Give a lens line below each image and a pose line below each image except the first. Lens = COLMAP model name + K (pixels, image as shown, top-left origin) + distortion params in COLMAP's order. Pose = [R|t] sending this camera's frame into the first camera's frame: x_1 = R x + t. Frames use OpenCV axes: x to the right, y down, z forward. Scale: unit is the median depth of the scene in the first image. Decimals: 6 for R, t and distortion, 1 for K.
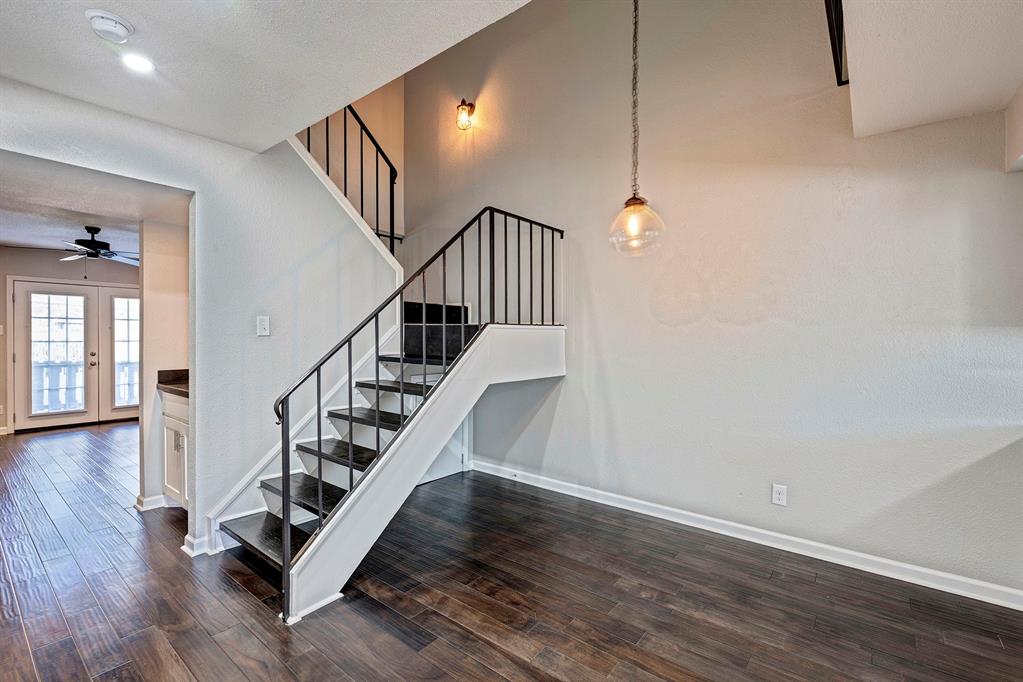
lens RADIAL K [[481.3, 0, 511.5], [0, 481.3, 341.0], [0, 0, 1]] dist [0.002289, 0.000609]
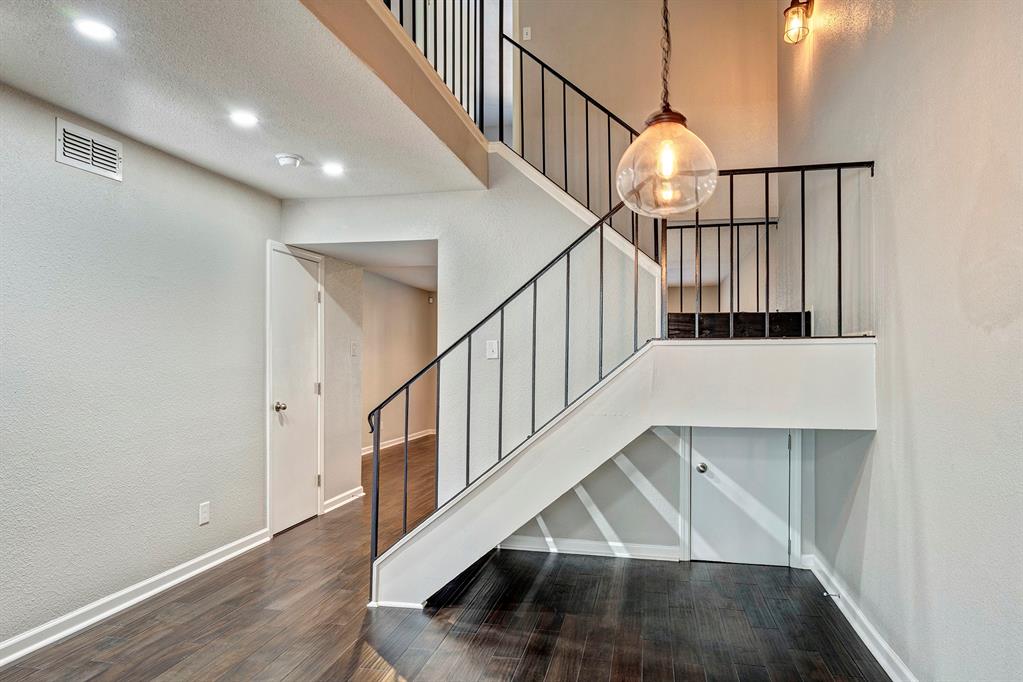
lens RADIAL K [[610.4, 0, 511.5], [0, 610.4, 341.0], [0, 0, 1]] dist [-0.001817, -0.000084]
pose [[0.459649, -0.027648, -0.887670, 0.529704], [-0.011409, 0.999249, -0.037031, 0.002678], [0.888027, 0.027149, 0.458988, 0.325666]]
